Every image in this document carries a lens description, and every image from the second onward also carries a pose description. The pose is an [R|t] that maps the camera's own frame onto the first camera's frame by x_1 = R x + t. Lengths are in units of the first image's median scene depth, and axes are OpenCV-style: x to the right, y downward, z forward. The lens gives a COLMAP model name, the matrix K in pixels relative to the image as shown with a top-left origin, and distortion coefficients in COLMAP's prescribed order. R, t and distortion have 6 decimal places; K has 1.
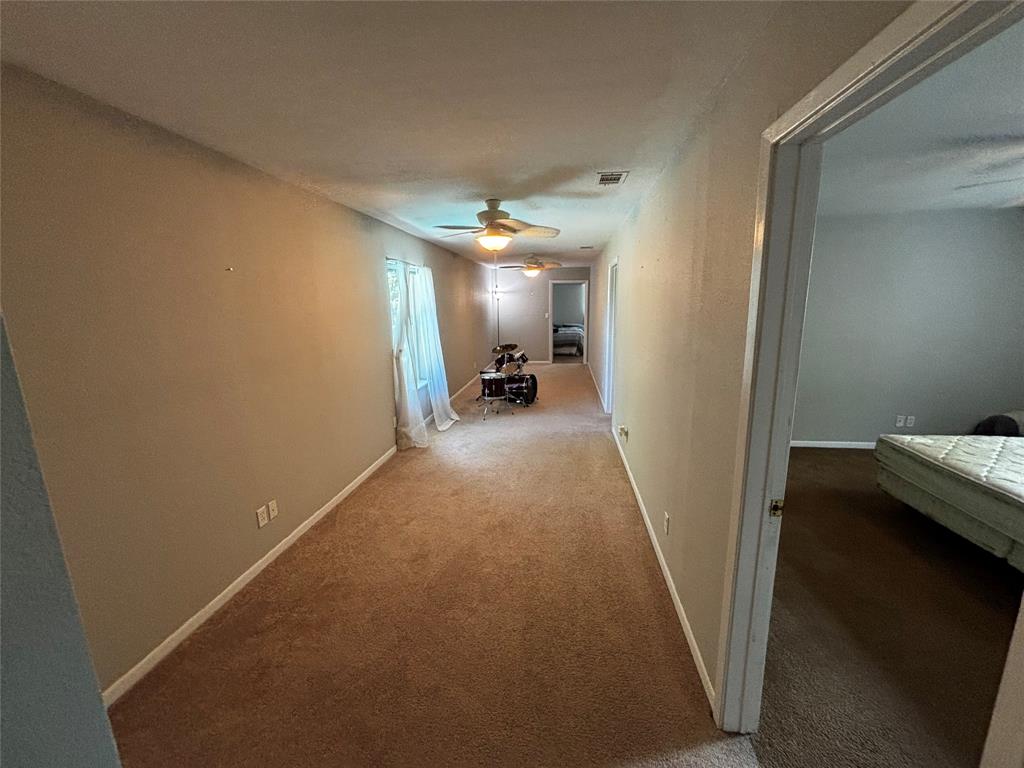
lens RADIAL K [[410.7, 0, 512.0], [0, 410.7, 384.0], [0, 0, 1]] dist [-0.000322, -0.000175]
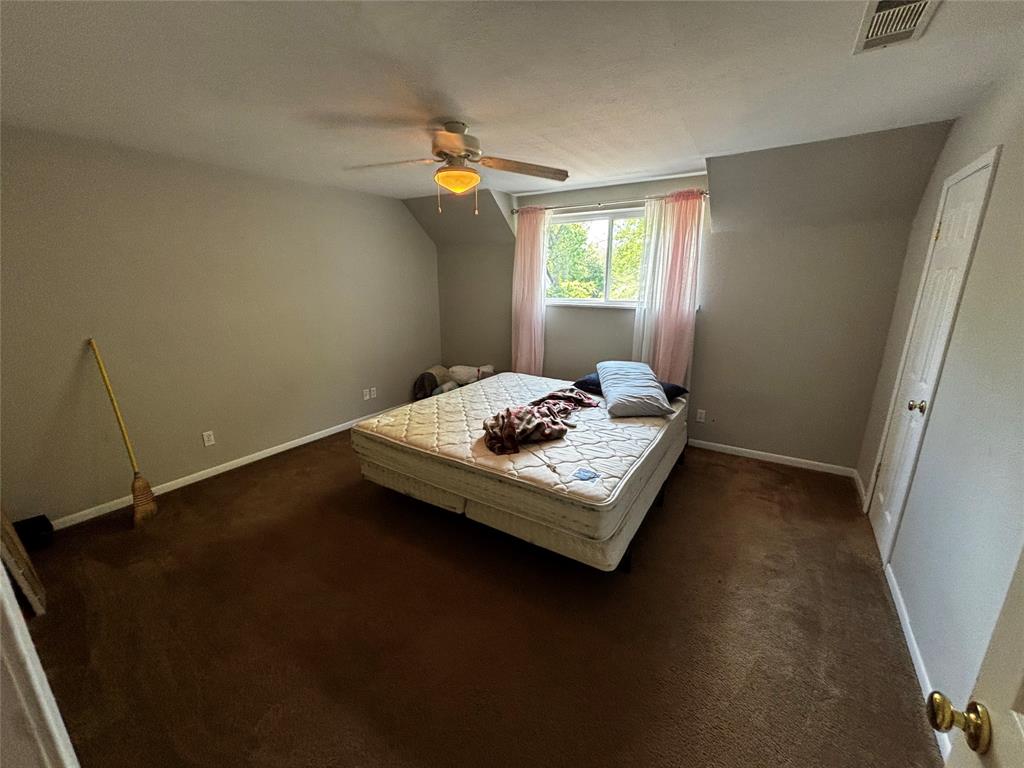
lens RADIAL K [[410.7, 0, 512.0], [0, 410.7, 384.0], [0, 0, 1]] dist [-0.000322, -0.000175]
pose [[0.435749, -0.211076, 0.874968, 0.306275], [0.168983, 0.974012, 0.150814, -0.047481], [-0.884063, 0.082138, 0.460093, 0.291024]]
